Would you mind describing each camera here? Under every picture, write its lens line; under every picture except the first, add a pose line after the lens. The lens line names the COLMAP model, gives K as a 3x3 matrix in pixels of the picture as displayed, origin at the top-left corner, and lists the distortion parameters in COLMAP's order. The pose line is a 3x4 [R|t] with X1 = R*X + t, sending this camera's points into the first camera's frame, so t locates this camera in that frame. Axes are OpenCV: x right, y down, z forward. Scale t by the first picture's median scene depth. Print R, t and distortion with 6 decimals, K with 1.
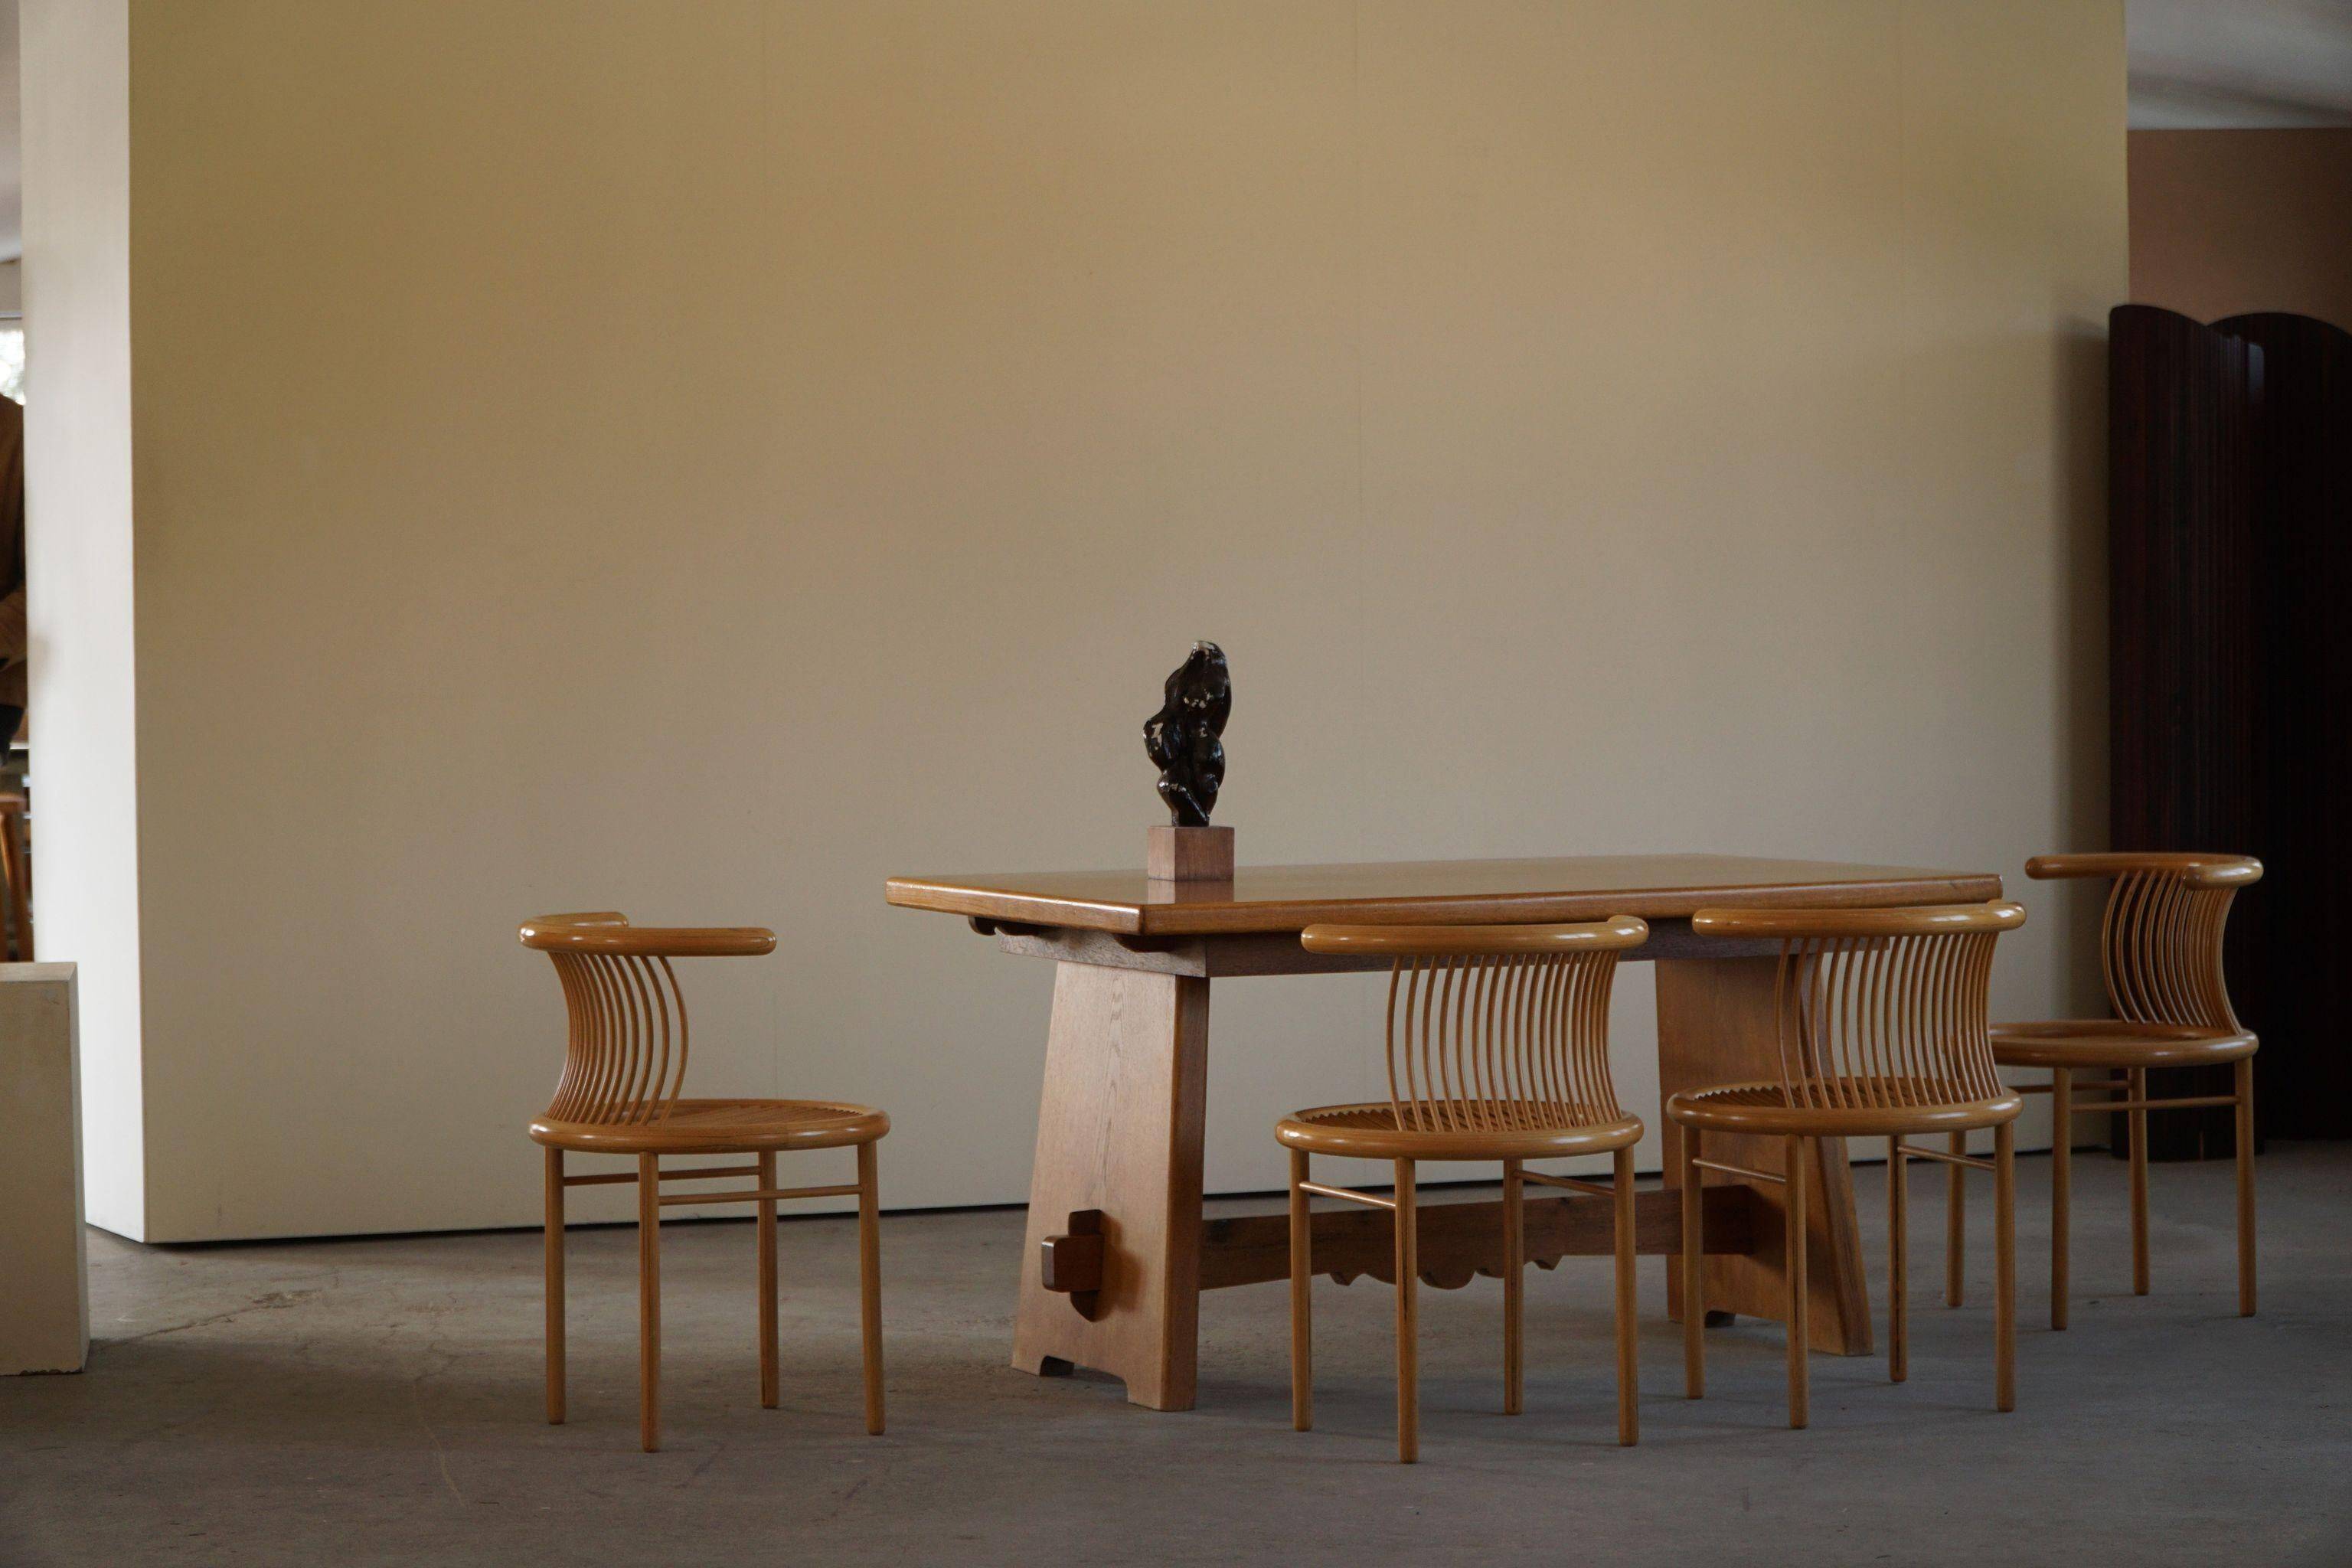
lens RADIAL K [[6958.8, 0, 1176.0], [0, 6958.8, 784.0], [0, 0, 1]] dist [-0.174726, -2.089033]
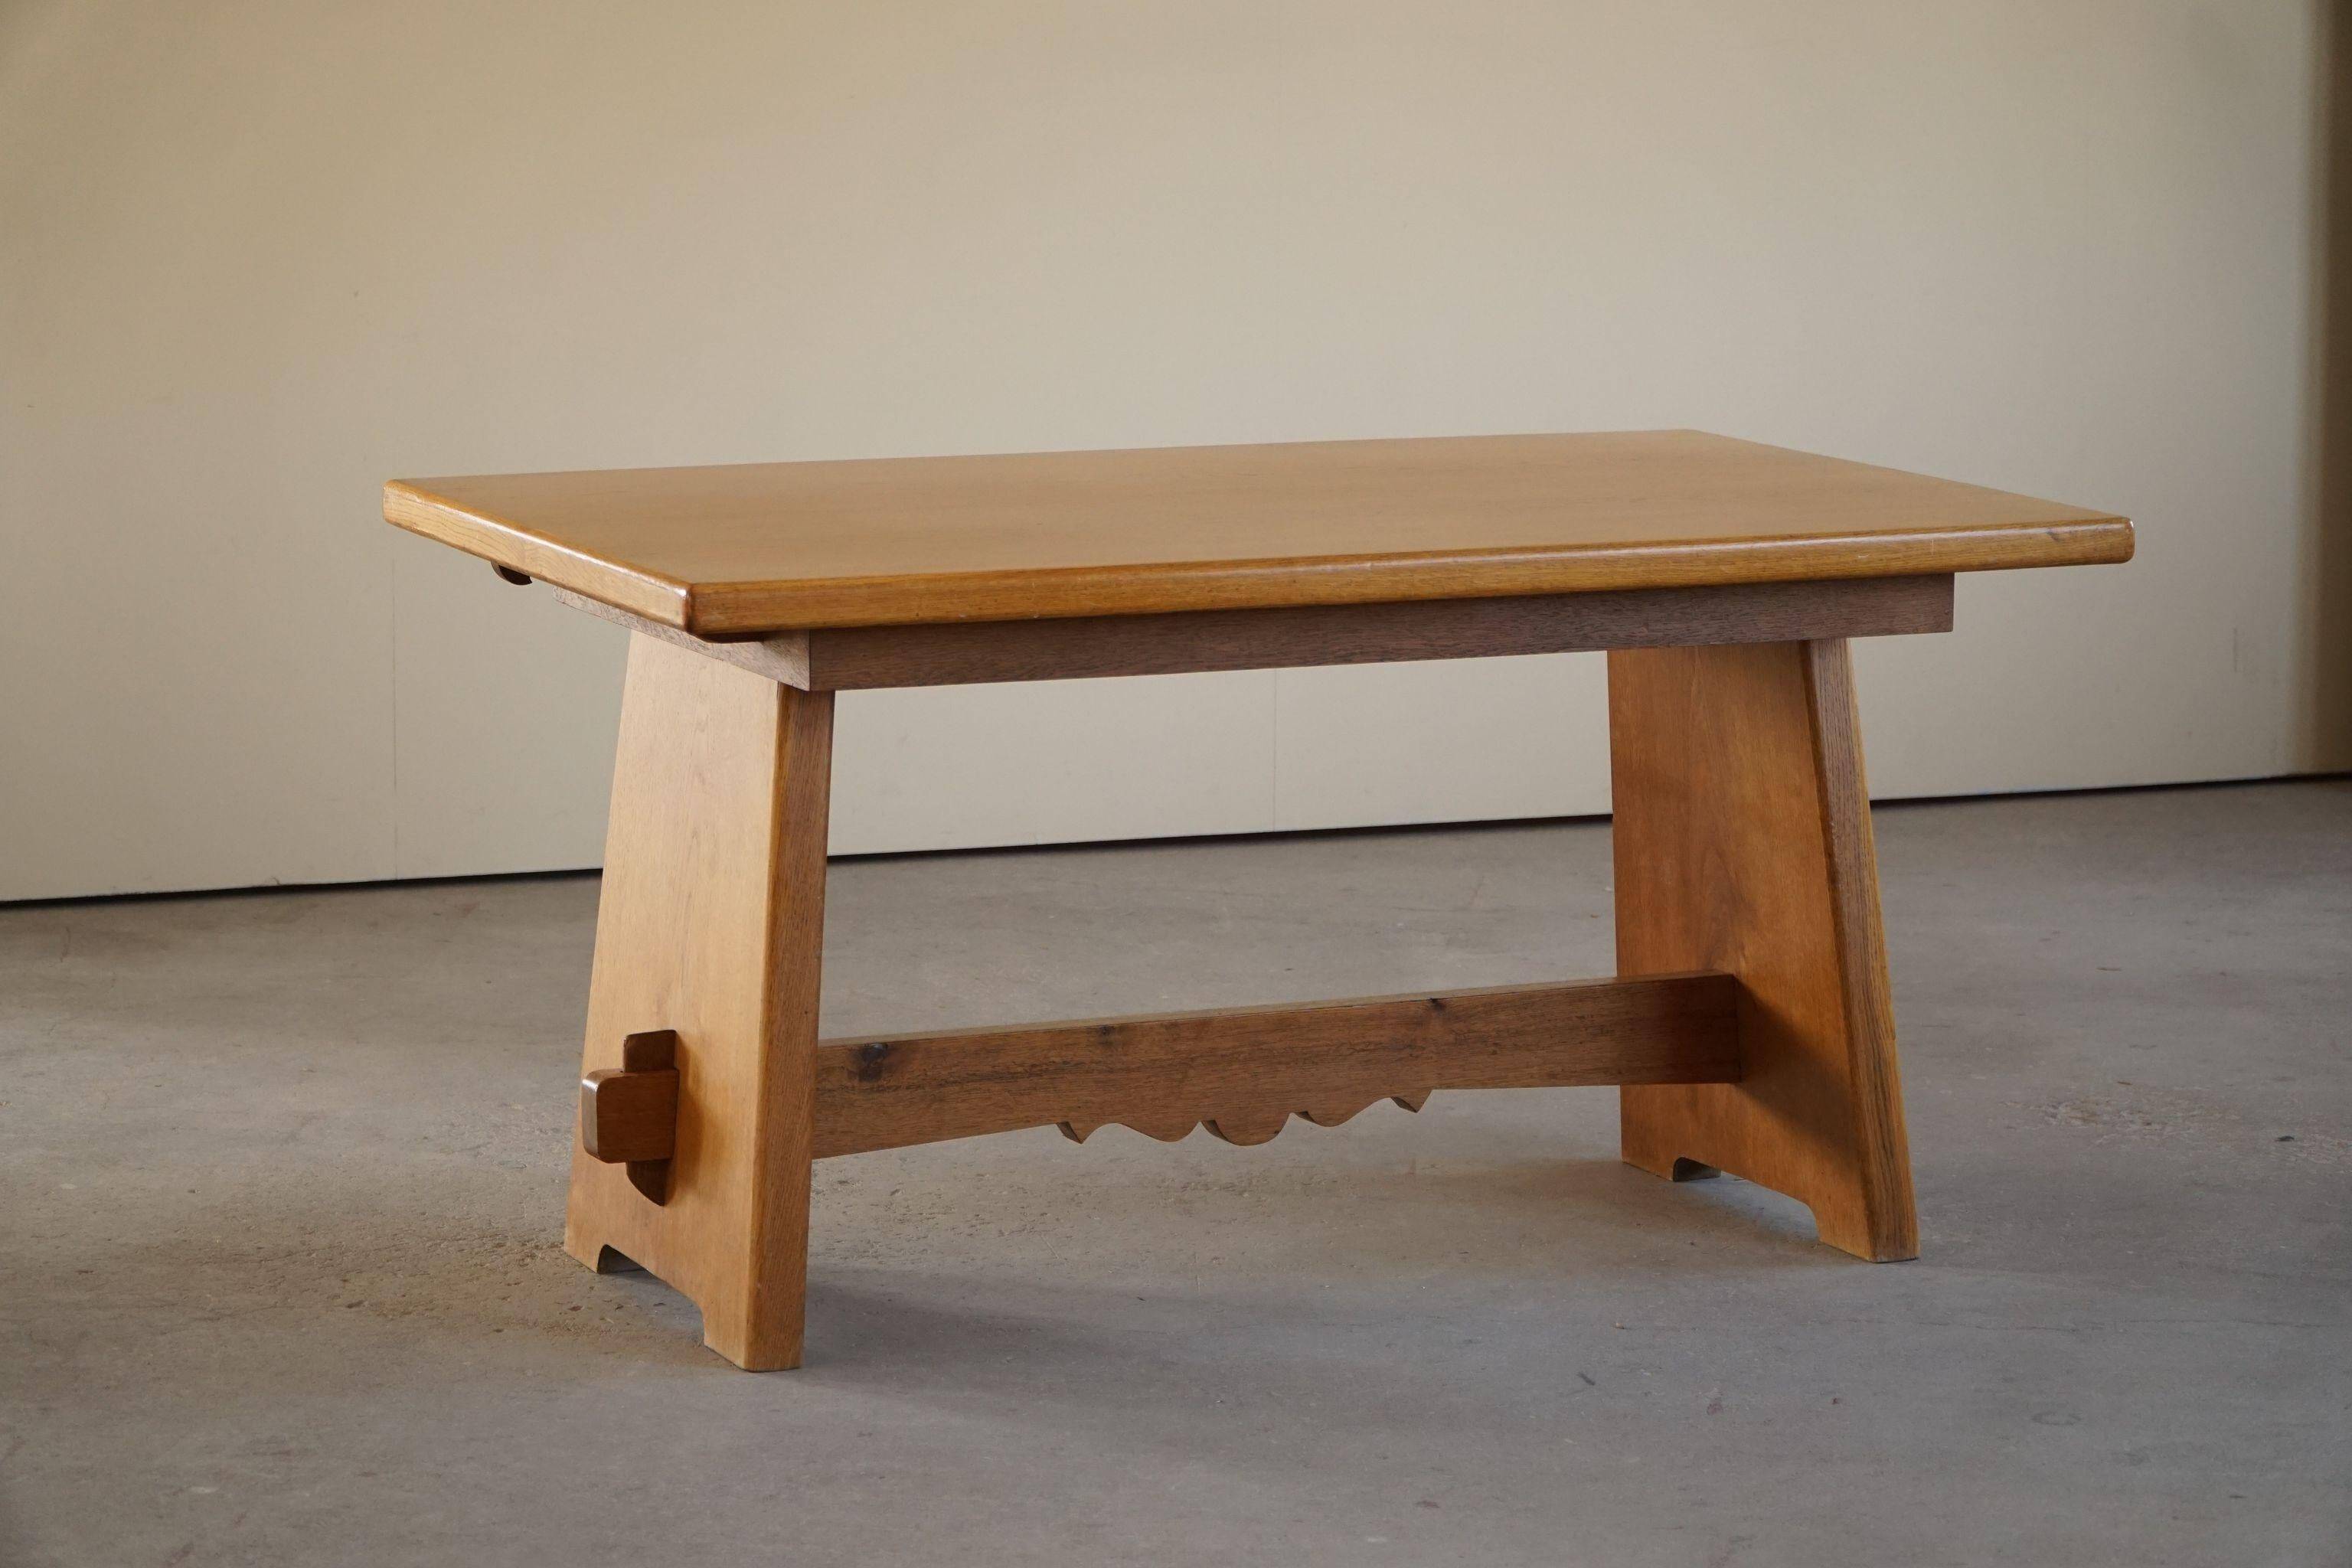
lens RADIAL K [[6958.8, 0, 1176.0], [0, 6958.8, 784.0], [0, 0, 1]] dist [-0.174726, -2.089033]
pose [[0.997864, 0.019717, -0.062275, 0.073181], [-0.011833, 0.992147, 0.124516, -0.039947], [0.064241, -0.123513, 0.990261, 0.381638]]
